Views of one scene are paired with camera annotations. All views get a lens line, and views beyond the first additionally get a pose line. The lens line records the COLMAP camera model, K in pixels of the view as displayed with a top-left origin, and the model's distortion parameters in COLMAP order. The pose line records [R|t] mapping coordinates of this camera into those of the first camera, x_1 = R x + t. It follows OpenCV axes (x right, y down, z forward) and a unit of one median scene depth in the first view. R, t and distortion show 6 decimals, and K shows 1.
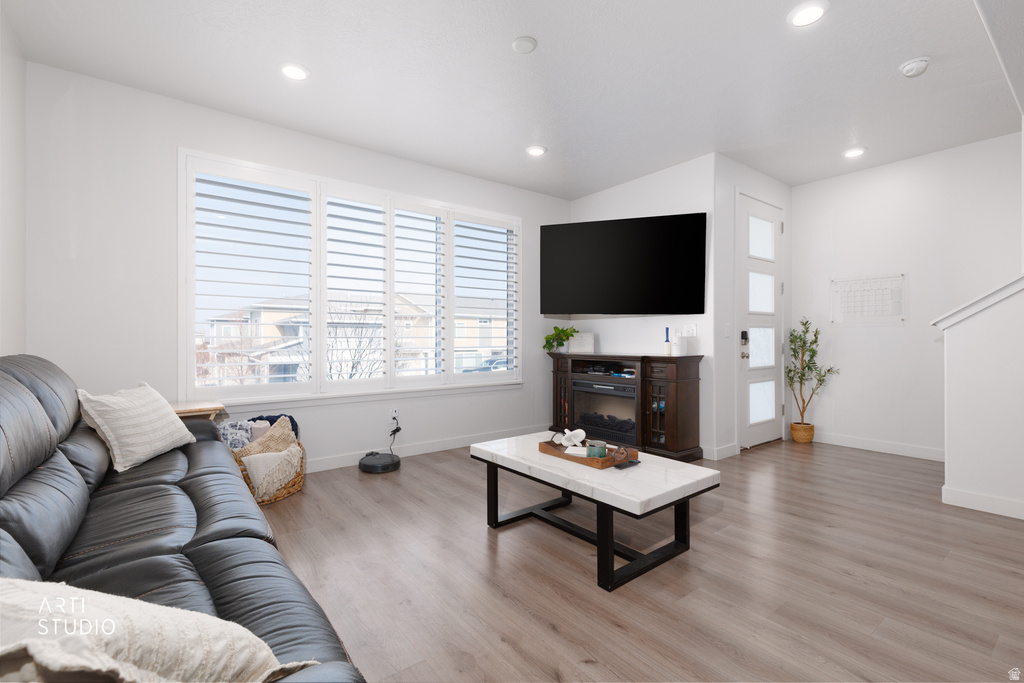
lens RADIAL K [[460.0, 0, 519.8], [0, 460.0, 340.9], [0, 0, 1]] dist [0.013391, -0.002136]
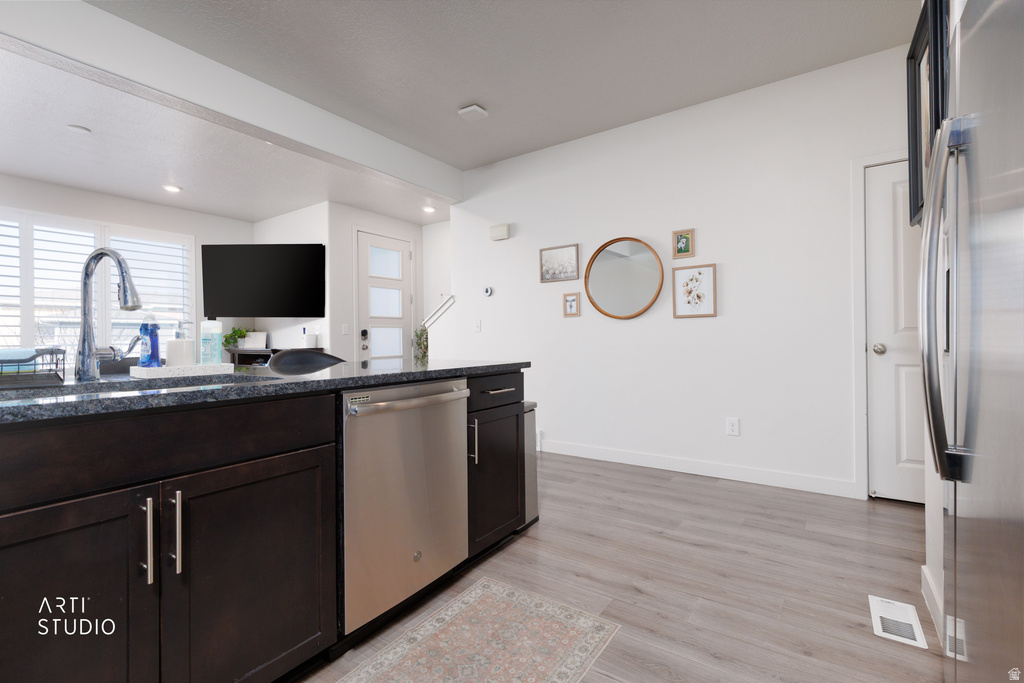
lens RADIAL K [[460.0, 0, 514.1], [0, 460.0, 334.2], [0, 0, 1]] dist [0.013391, -0.002136]
pose [[0.956184, -0.005892, 0.292706, 0.539363], [0.011277, 0.999797, -0.016713, 0.020415], [-0.292548, 0.019282, 0.956056, -0.476539]]
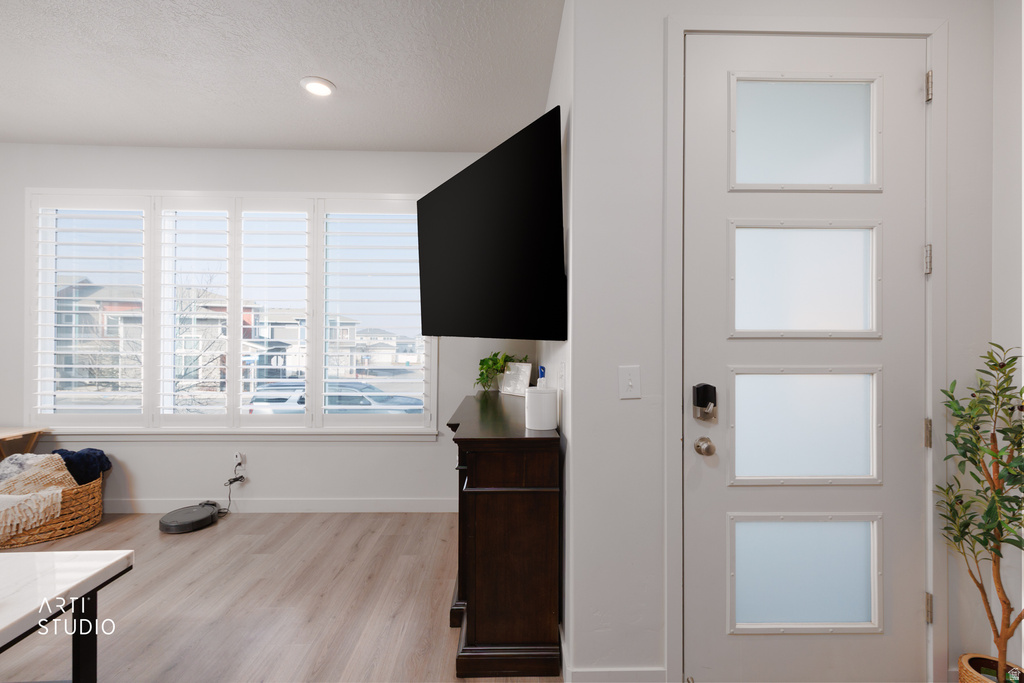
lens RADIAL K [[460.0, 0, 509.1], [0, 460.0, 339.4], [0, 0, 1]] dist [0.013391, -0.002136]
pose [[0.804443, 0.005656, -0.594003, 0.615459], [-0.009513, 0.999949, -0.003362, -0.058519], [0.593954, 0.008355, 0.804456, 0.620471]]
